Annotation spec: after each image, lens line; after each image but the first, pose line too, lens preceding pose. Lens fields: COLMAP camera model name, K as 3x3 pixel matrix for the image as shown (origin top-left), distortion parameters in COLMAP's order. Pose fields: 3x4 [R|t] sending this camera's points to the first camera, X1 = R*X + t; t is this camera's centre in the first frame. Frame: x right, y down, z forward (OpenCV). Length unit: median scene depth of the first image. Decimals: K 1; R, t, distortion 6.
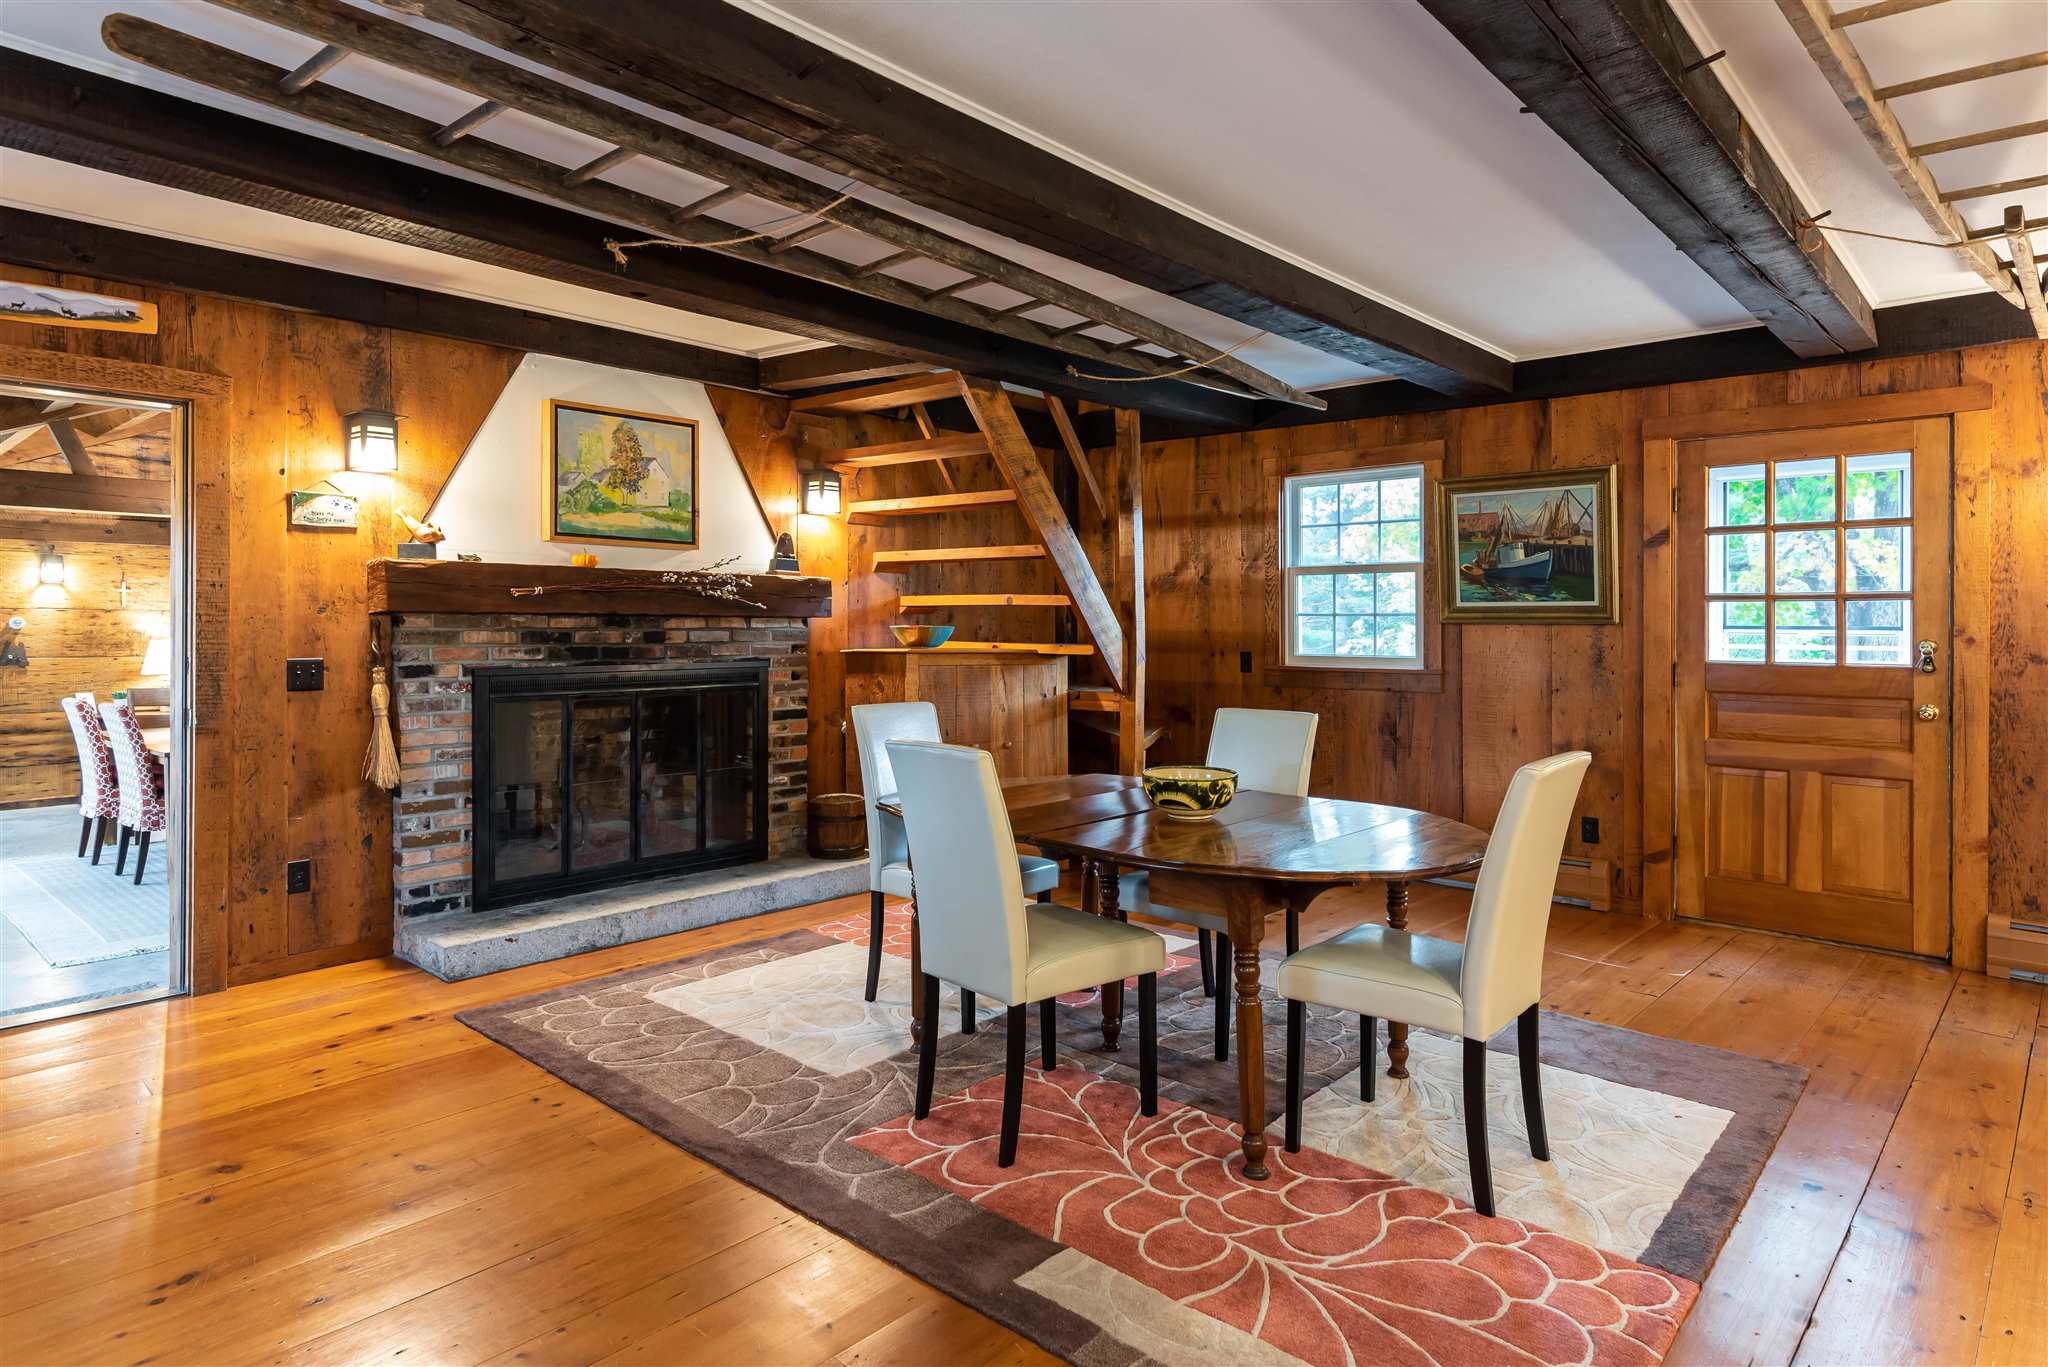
lens RADIAL K [[1148.2, 0, 1029.0], [0, 1148.2, 627.1], [0, 0, 1]] dist [0.002545, 0.000446]
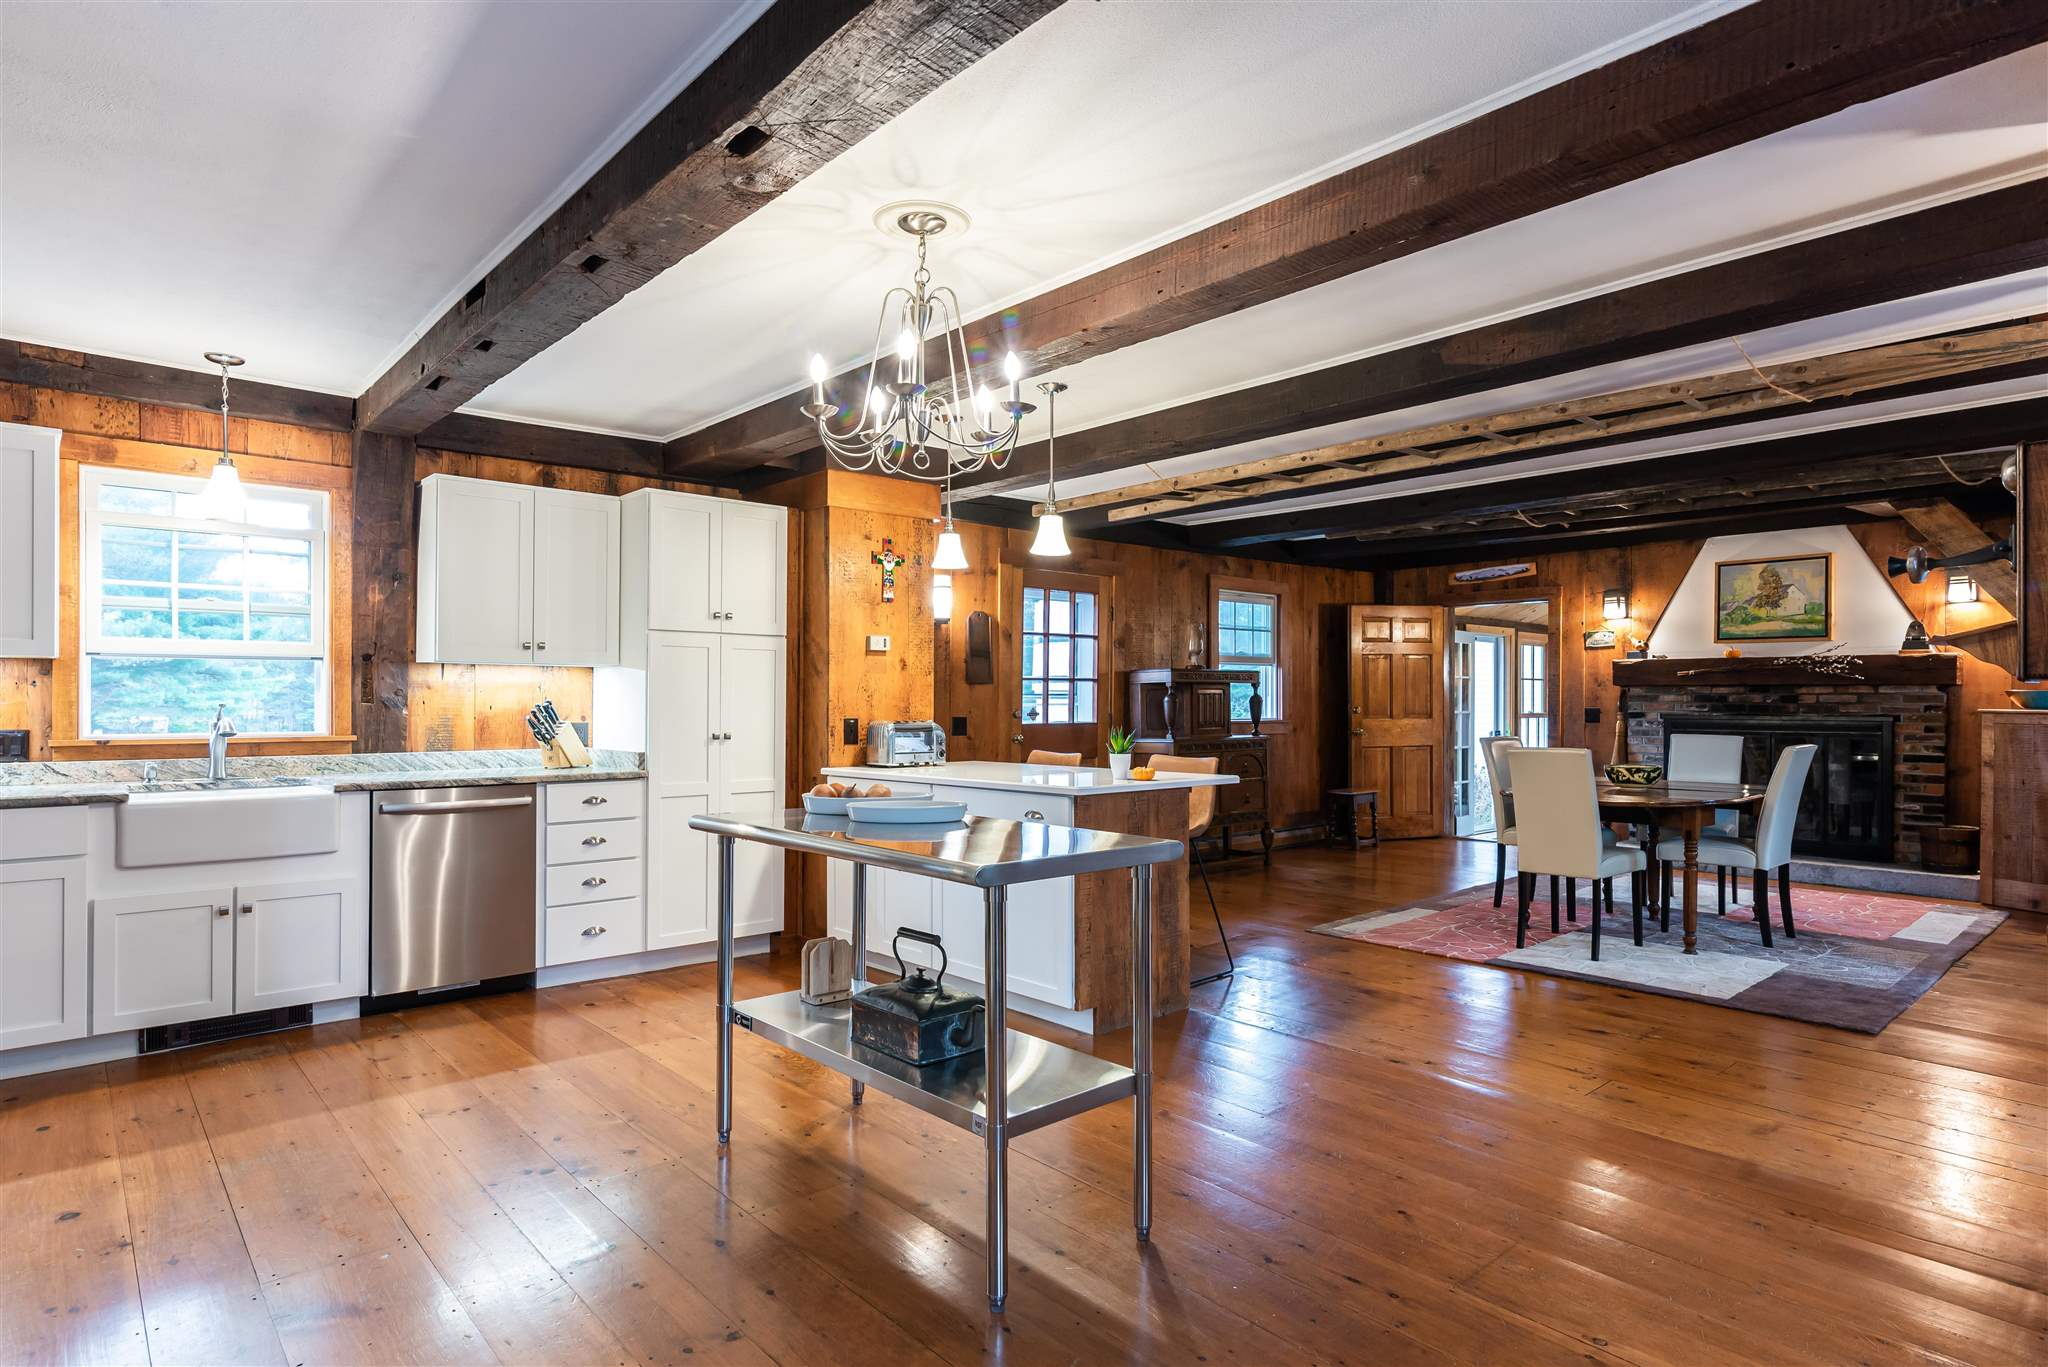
lens RADIAL K [[1099.8, 0, 1024.0], [0, 1099.8, 683.5], [0, 0, 1]] dist [0.000816, 0.000344]
pose [[-0.109478, -0.016321, -0.993855, 1.293222], [-0.002969, 0.999866, -0.016093, 0.014969], [0.993985, 0.001189, -0.109512, 0.130308]]
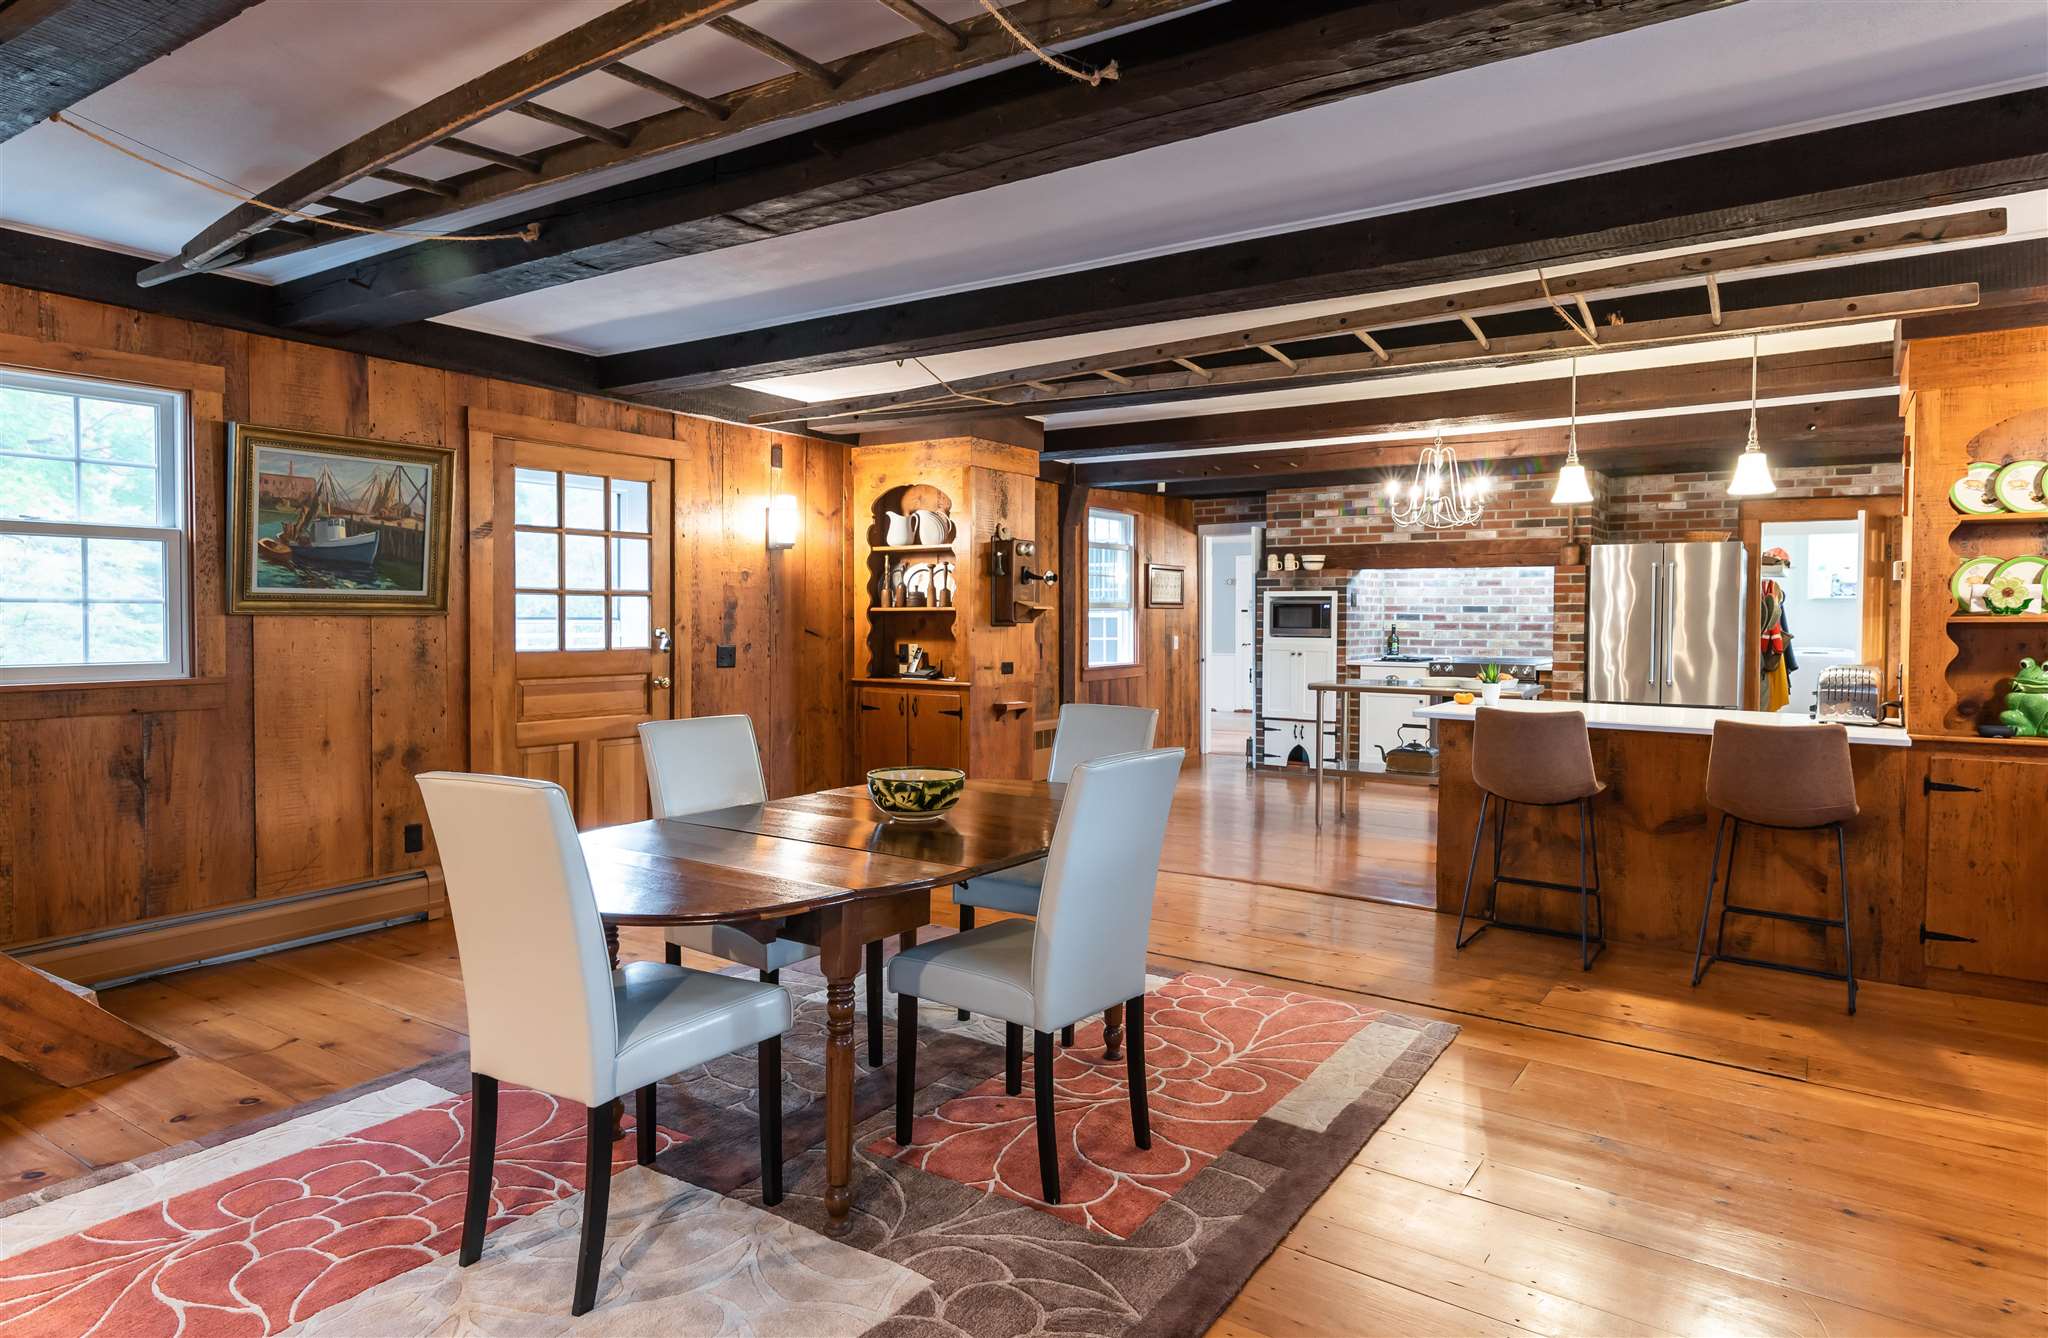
lens RADIAL K [[1164.6, 0, 1079.0], [0, 1164.6, 654.6], [0, 0, 1]] dist [0.019264, -0.001013]
pose [[-0.164791, -0.036632, 0.985648, -0.551159], [-0.002106, 0.999321, 0.036788, -0.007334], [-0.986326, 0.003986, -0.164756, 0.656702]]
